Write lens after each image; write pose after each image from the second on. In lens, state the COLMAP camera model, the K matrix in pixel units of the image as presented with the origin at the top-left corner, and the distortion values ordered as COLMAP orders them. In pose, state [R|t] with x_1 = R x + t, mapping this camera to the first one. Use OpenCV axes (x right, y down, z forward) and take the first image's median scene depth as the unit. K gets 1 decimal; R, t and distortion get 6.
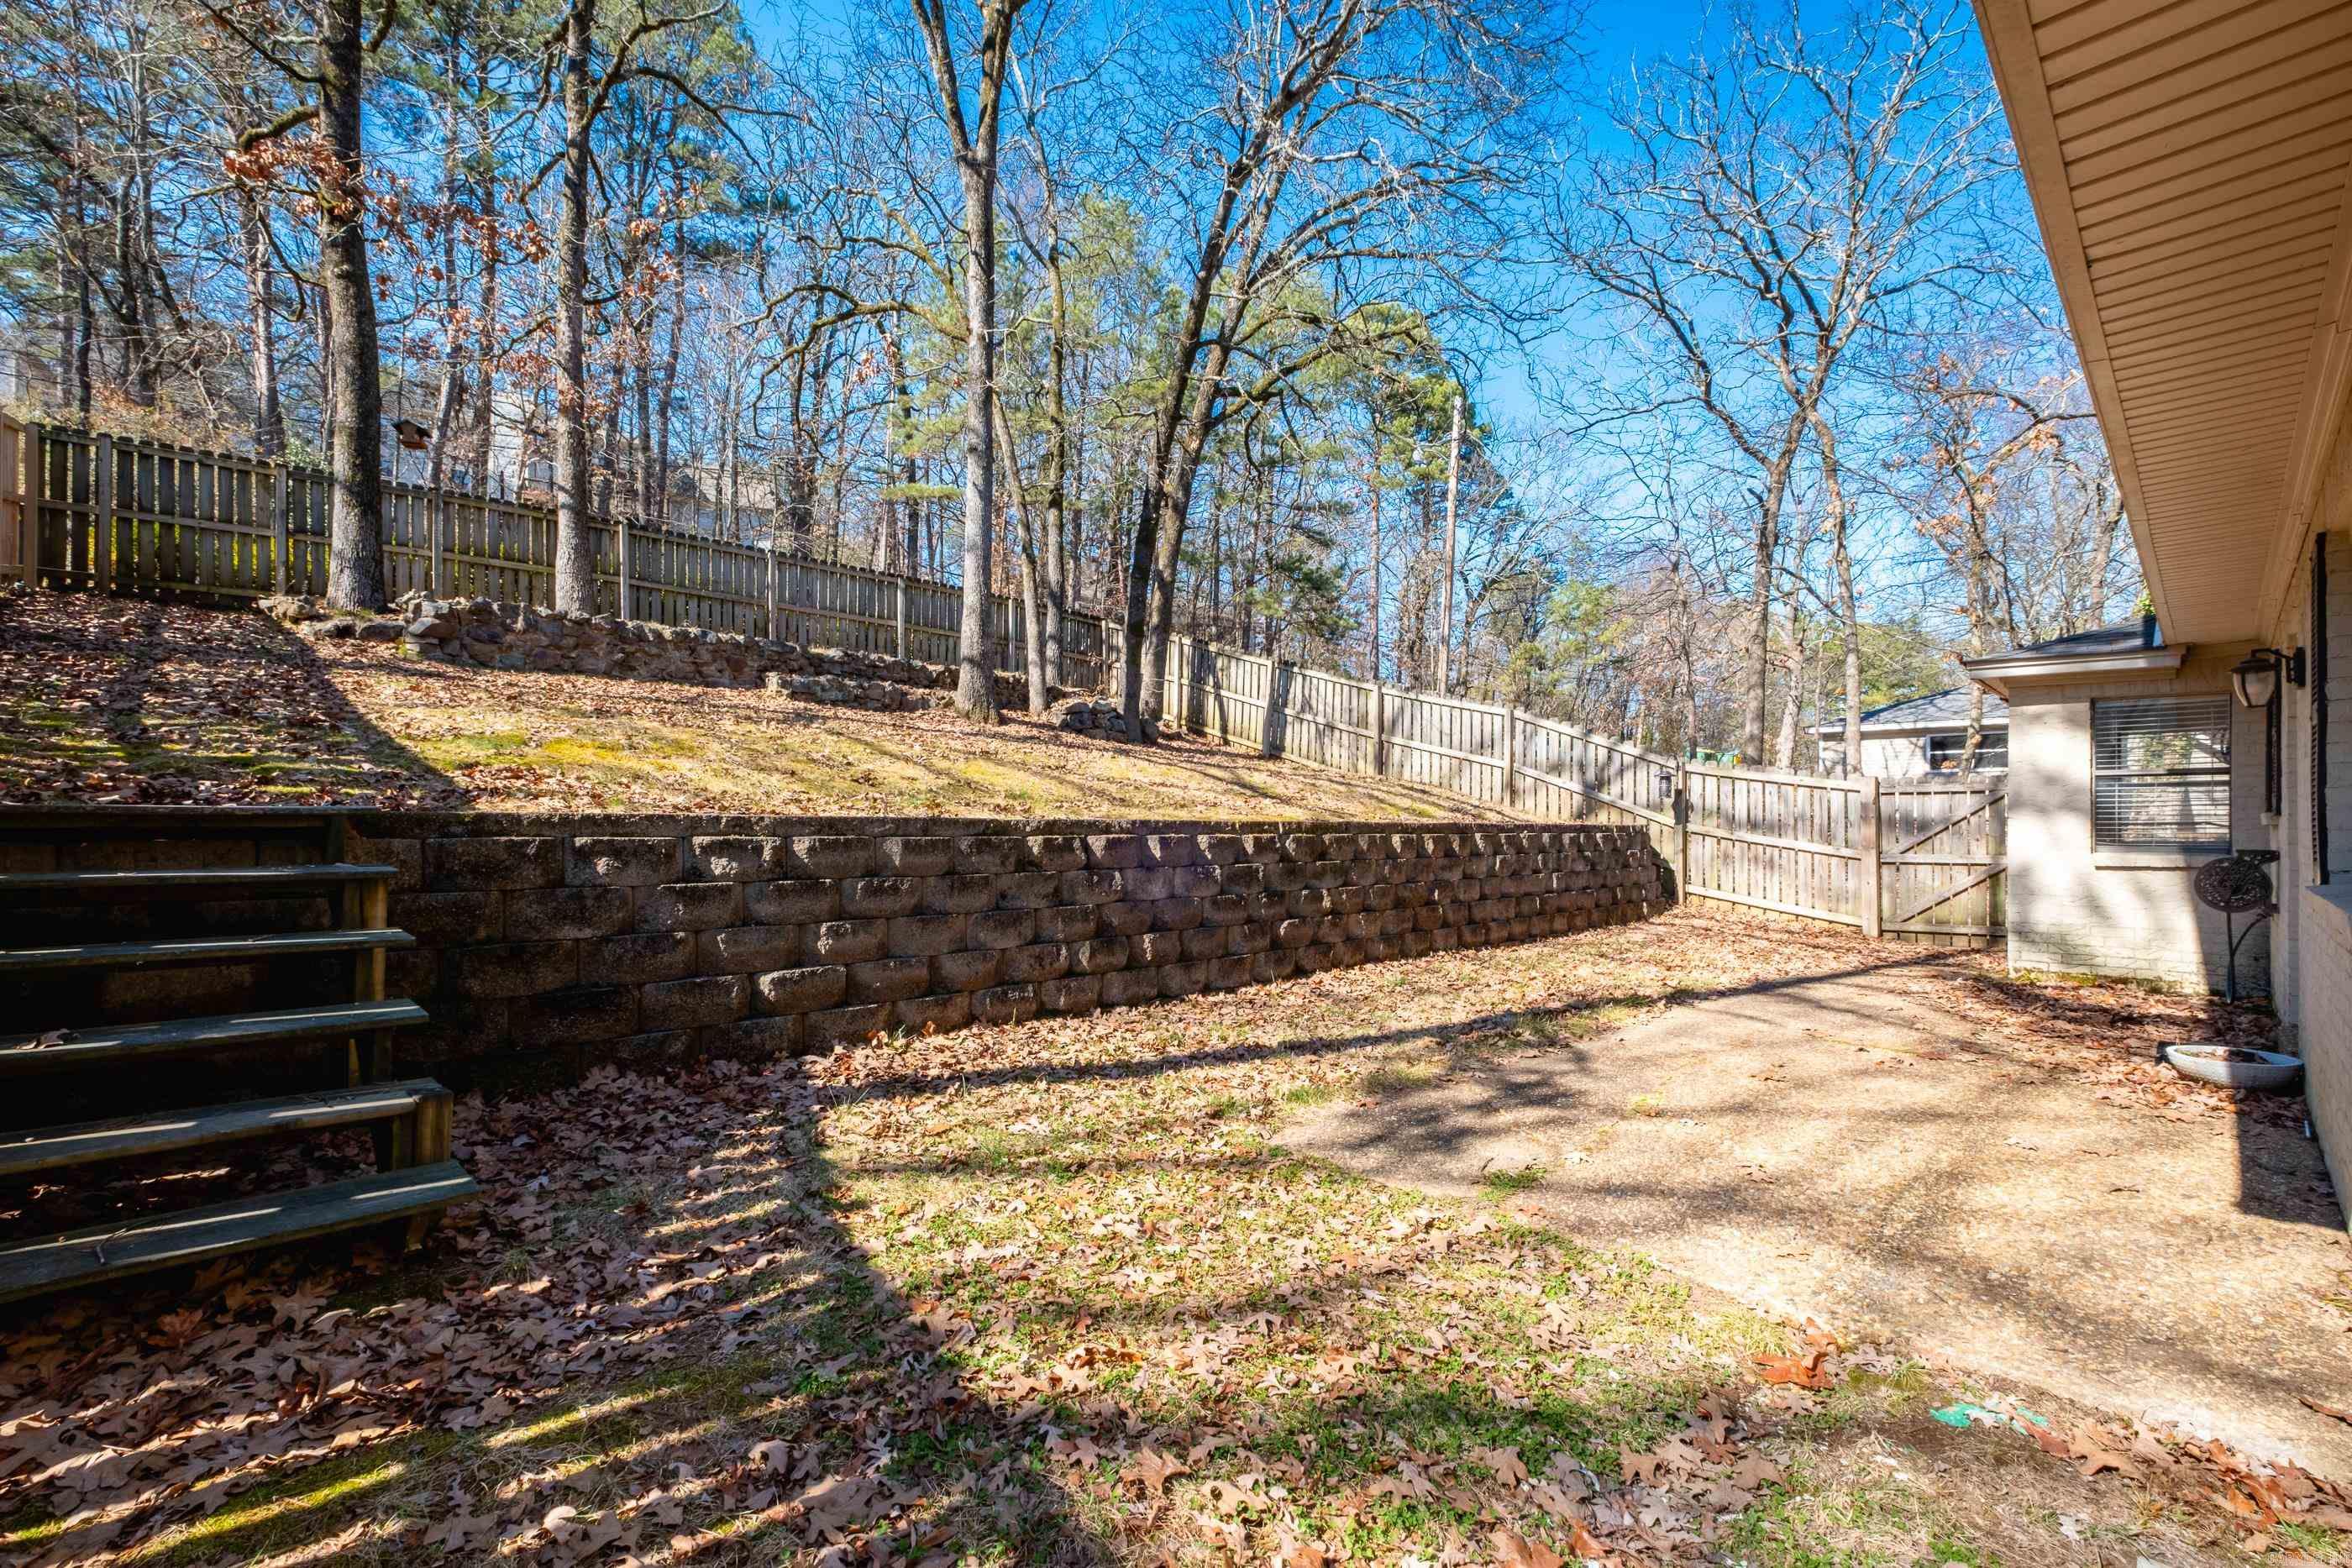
lens RADIAL K [[1000.6, 0, 1174.4], [0, 1000.6, 819.4], [0, 0, 1]] dist [0.000396, 0.000065]
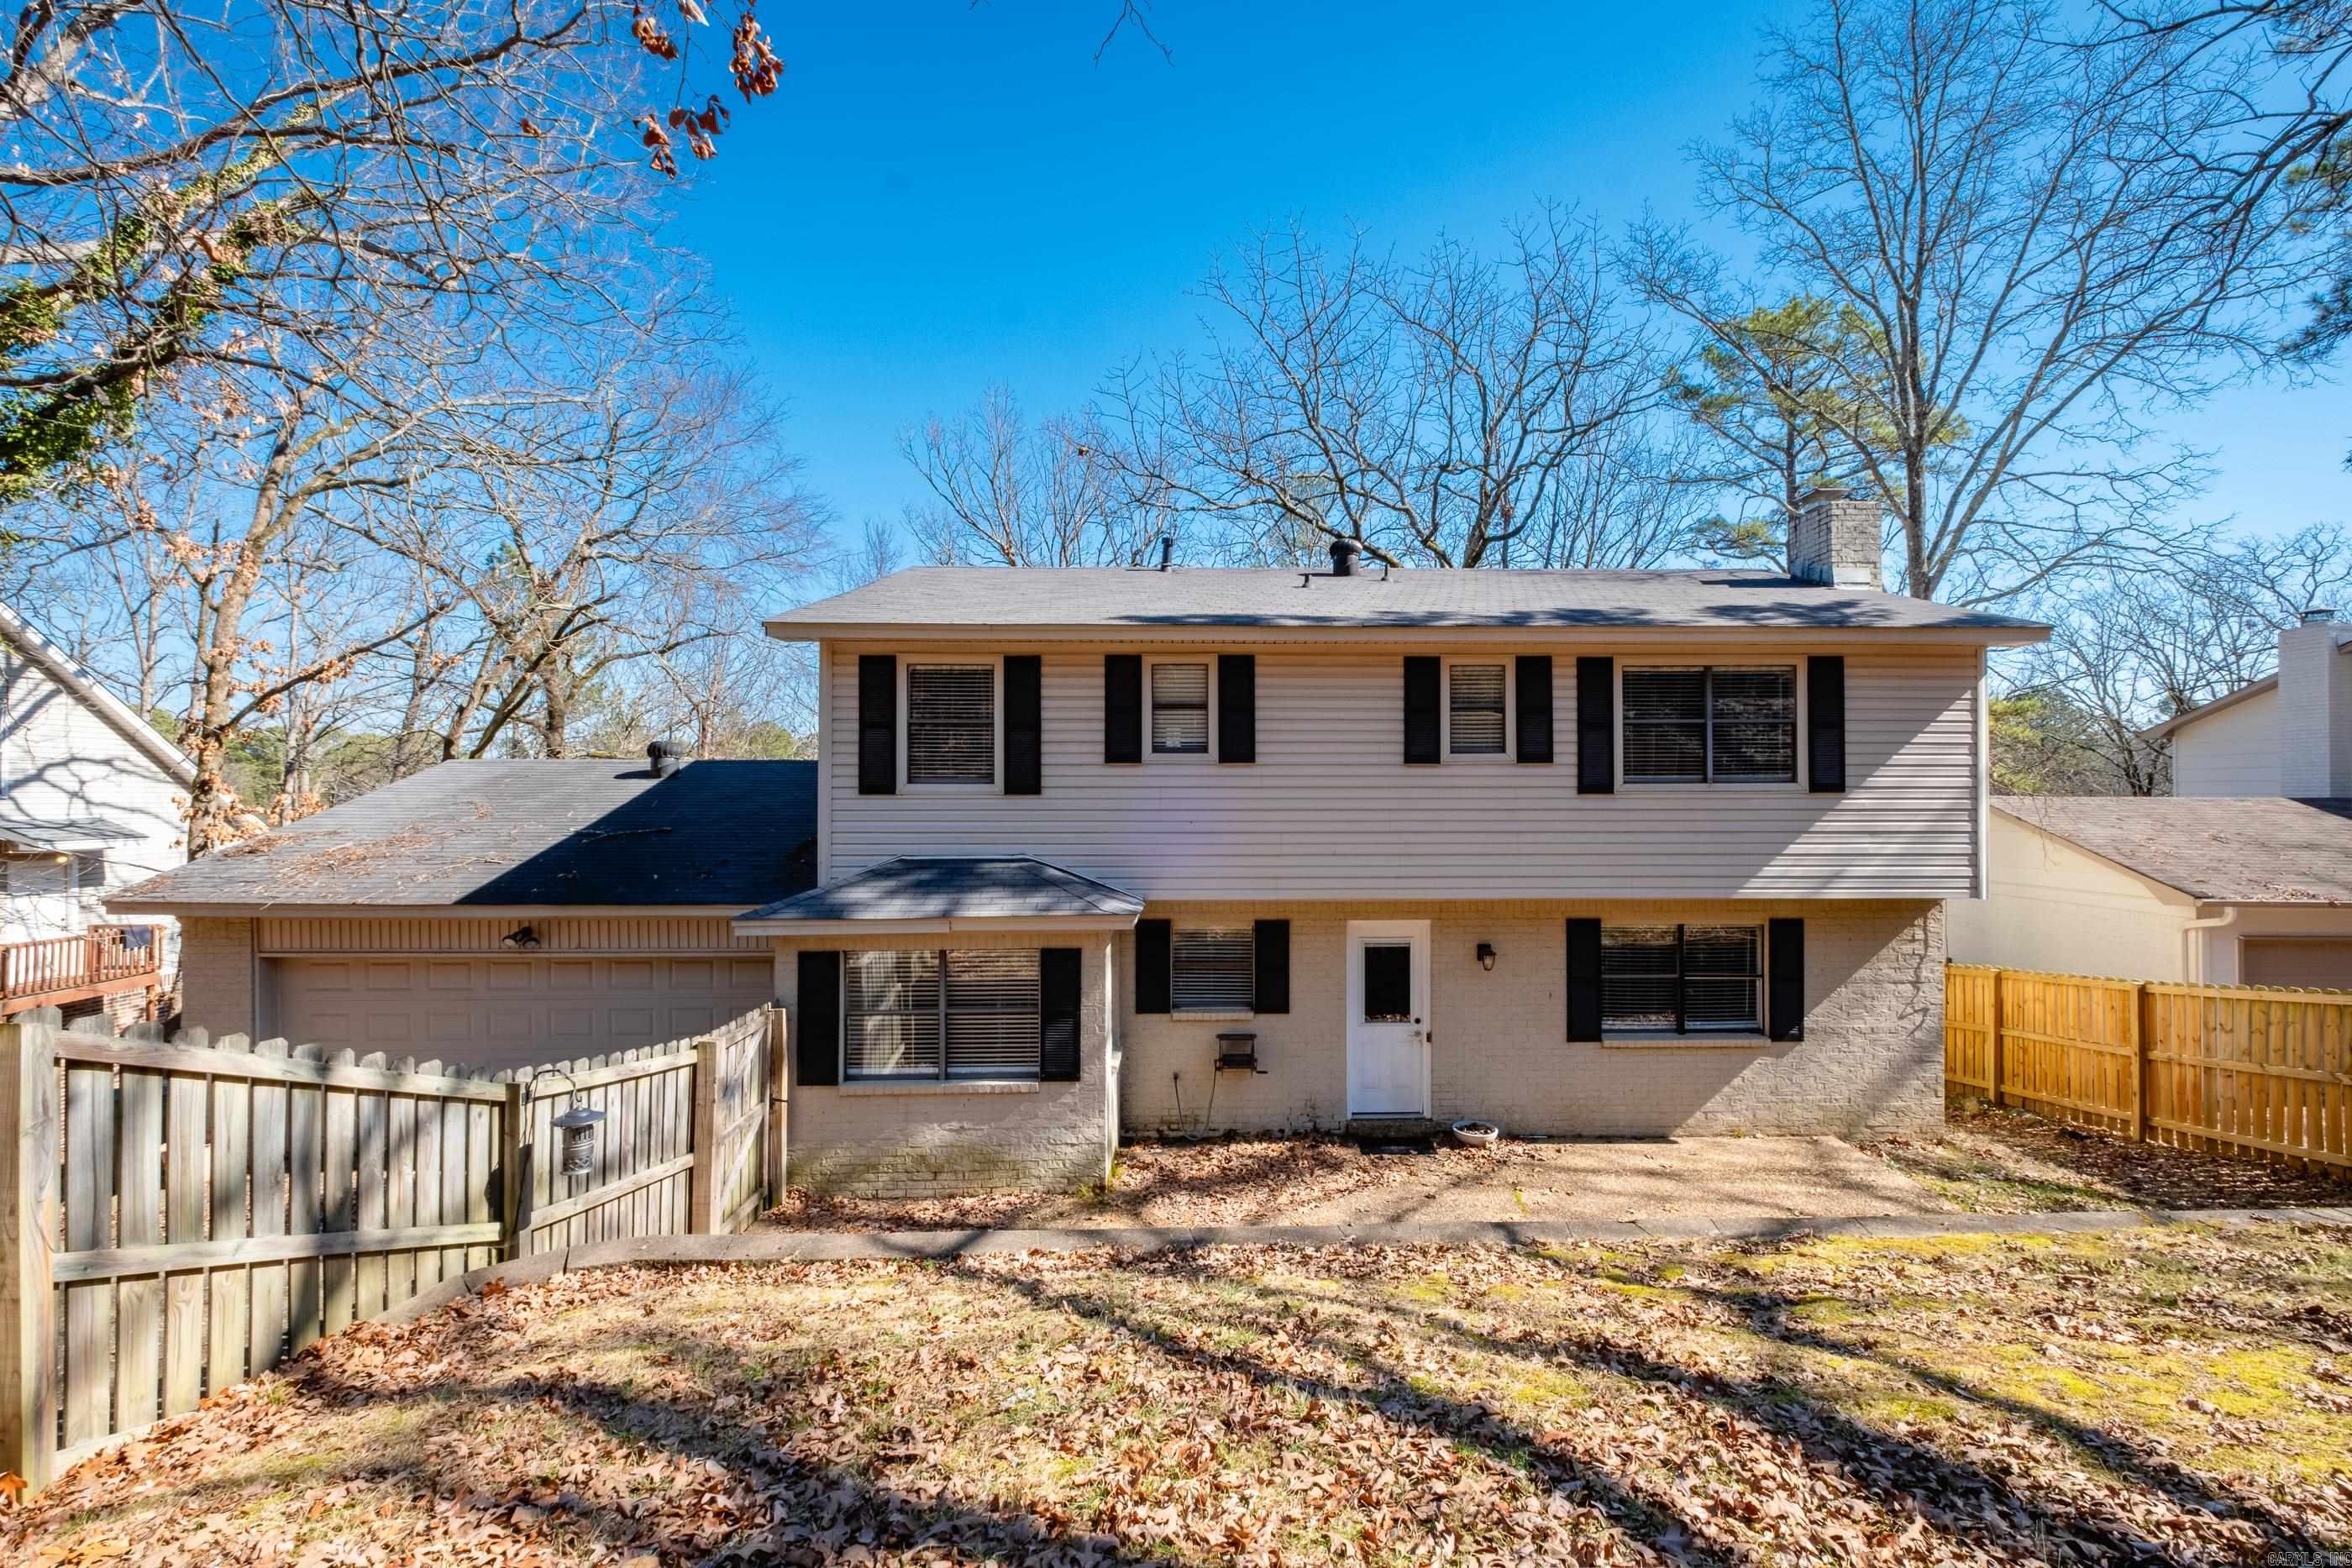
lens RADIAL K [[994.2, 0, 1176.0], [0, 994.2, 784.0], [0, 0, 1]] dist [-0.000318, -0.000082]
pose [[-0.732055, 0.007799, 0.681200, 0.012759], [-0.003226, 0.999884, -0.014915, -0.216235], [-0.681237, -0.013117, -0.731945, 1.374036]]
